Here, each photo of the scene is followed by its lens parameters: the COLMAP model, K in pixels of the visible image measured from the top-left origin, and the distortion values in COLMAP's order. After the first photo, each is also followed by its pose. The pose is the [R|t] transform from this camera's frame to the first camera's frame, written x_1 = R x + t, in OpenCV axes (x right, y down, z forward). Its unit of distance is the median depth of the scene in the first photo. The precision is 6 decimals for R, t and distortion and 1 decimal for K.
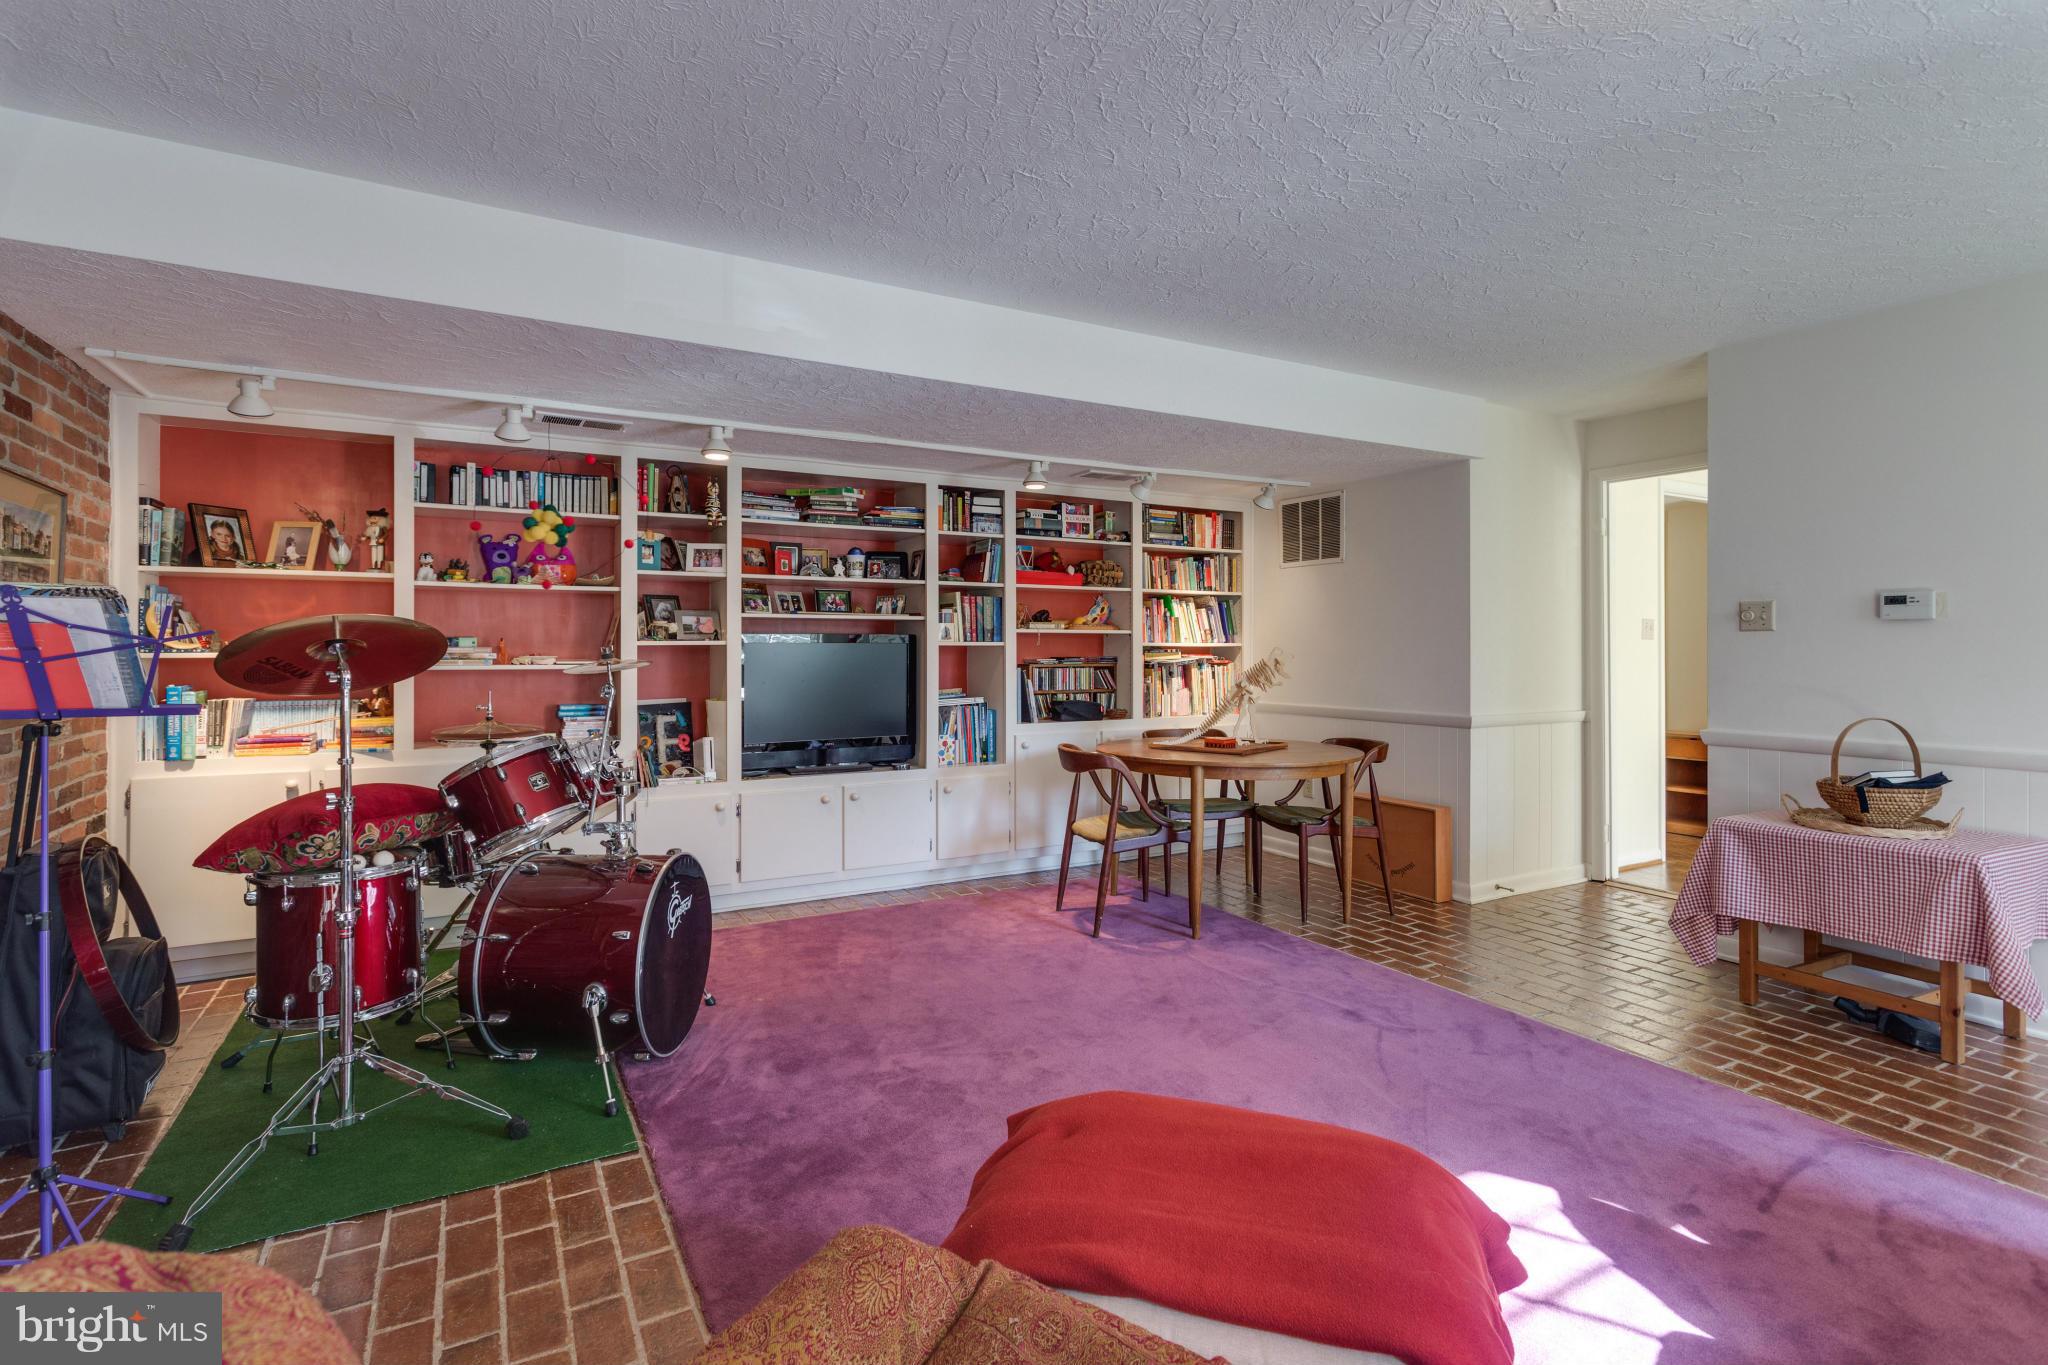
lens RADIAL K [[979.9, 0, 1027.1], [0, 979.9, 663.7], [0, 0, 1]] dist [0.004603, 0.000078]
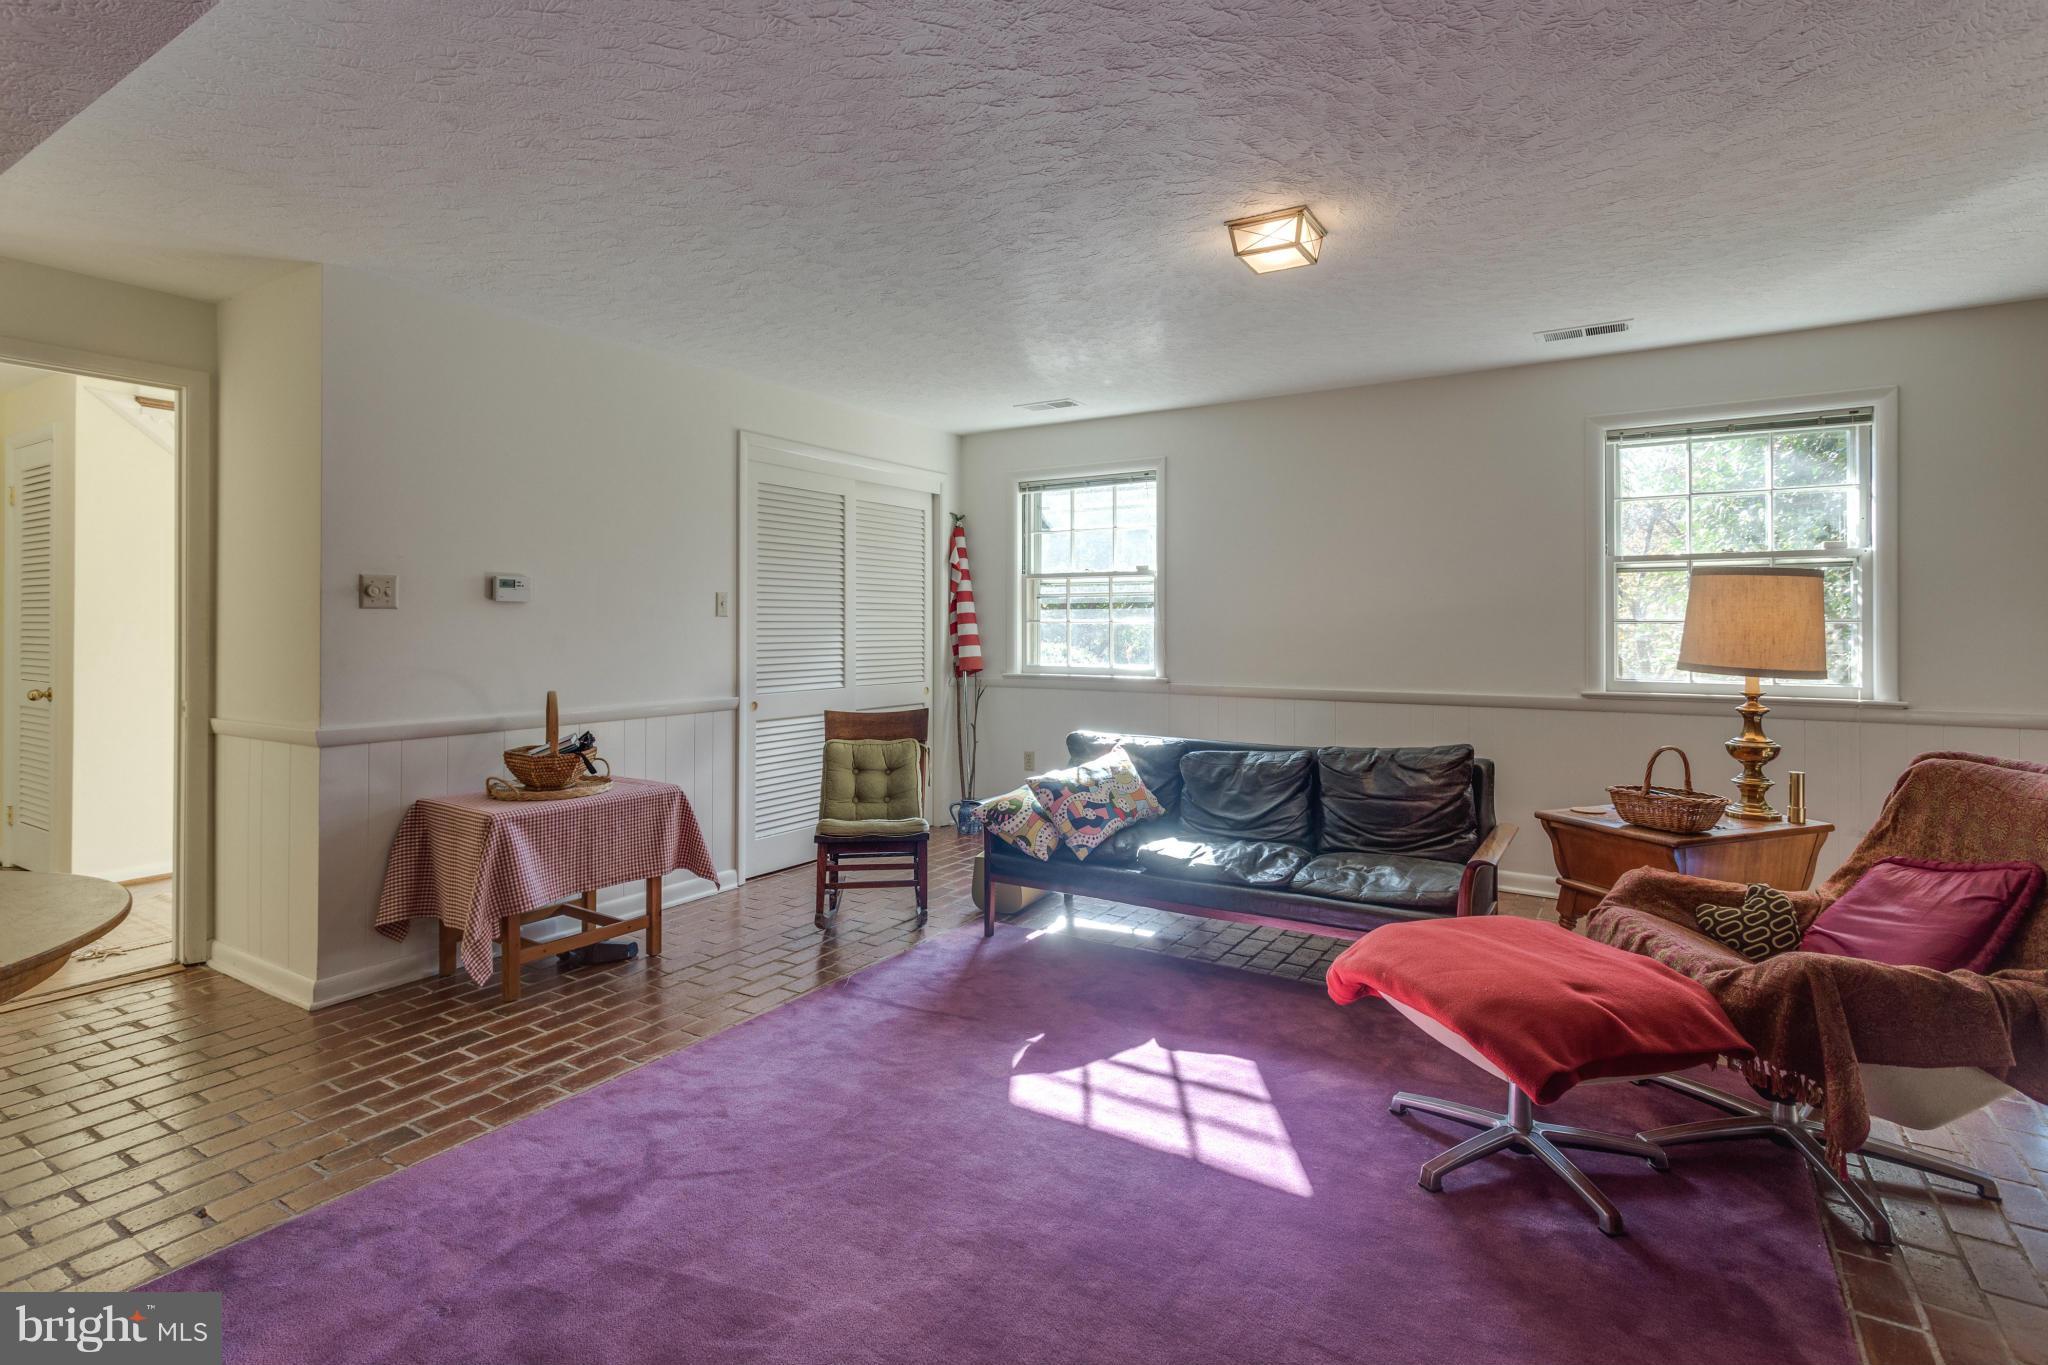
lens RADIAL K [[979.9, 0, 1036.3], [0, 979.9, 624.3], [0, 0, 1]] dist [0.004603, 0.000078]
pose [[-0.477733, 0.000301, 0.878505, -0.378552], [0.009367, 0.999945, 0.004751, -0.021014], [-0.878455, 0.010498, -0.477709, 1.083057]]
